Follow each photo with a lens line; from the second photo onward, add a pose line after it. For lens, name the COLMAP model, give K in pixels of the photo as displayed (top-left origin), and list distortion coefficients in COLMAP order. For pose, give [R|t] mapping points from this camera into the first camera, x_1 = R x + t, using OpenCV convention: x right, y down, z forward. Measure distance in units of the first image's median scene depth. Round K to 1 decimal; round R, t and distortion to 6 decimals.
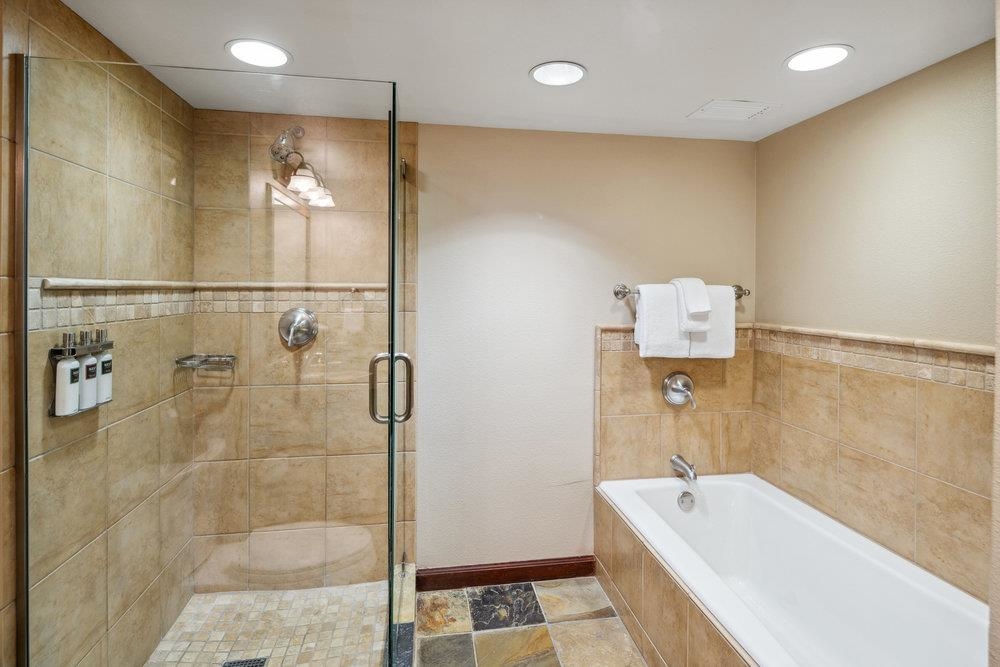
lens RADIAL K [[495.0, 0, 498.4], [0, 495.0, 291.5], [0, 0, 1]] dist [0.003838, -0.004702]
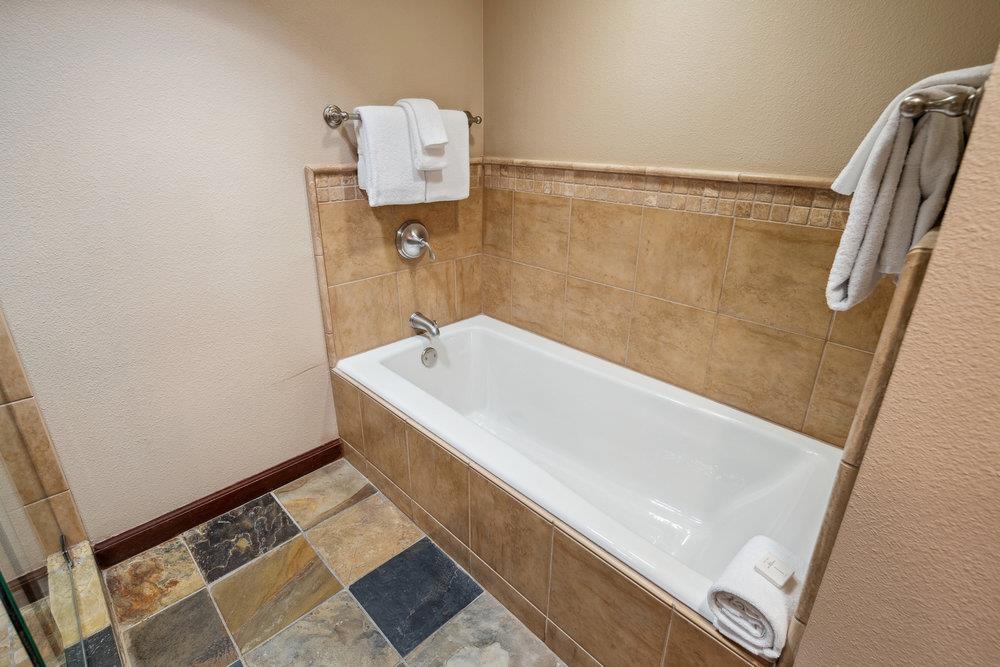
lens RADIAL K [[495.0, 0, 498.9], [0, 495.0, 321.5], [0, 0, 1]] dist [0.003838, -0.004702]
pose [[0.813917, -0.210728, 0.541418, -0.011785], [0.000634, 0.932224, 0.361882, 0.019668], [-0.580981, -0.294199, 0.758886, 0.250662]]
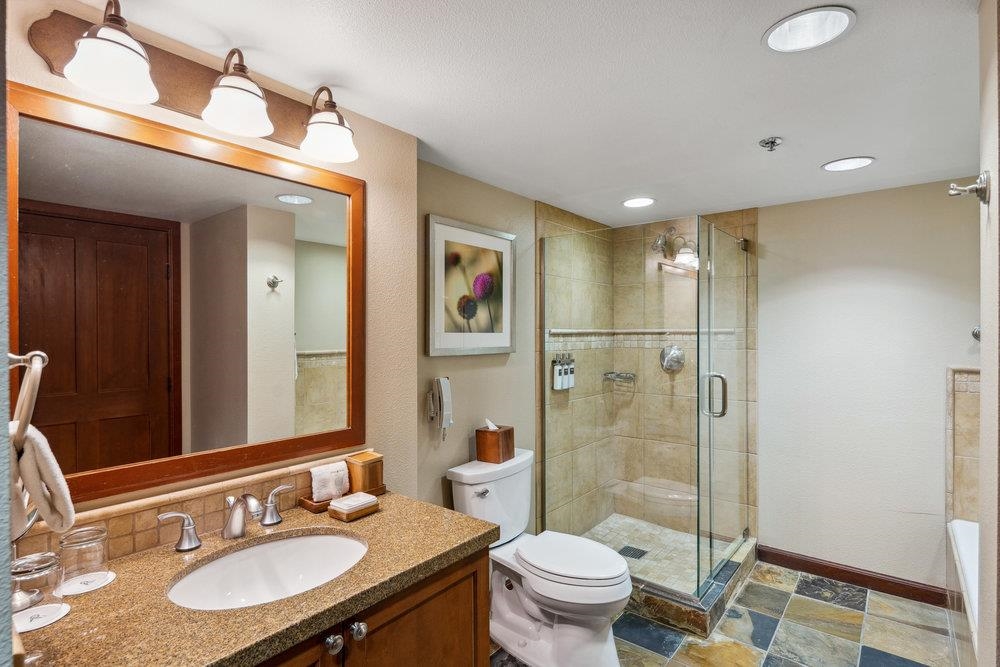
lens RADIAL K [[495.0, 0, 494.7], [0, 495.0, 335.1], [0, 0, 1]] dist [0.003838, -0.004702]
pose [[0.667207, -0.004171, -0.744861, 0.376459], [0.002742, 0.999991, -0.003143, 0.004079], [0.744867, 0.000055, 0.667213, -0.438011]]
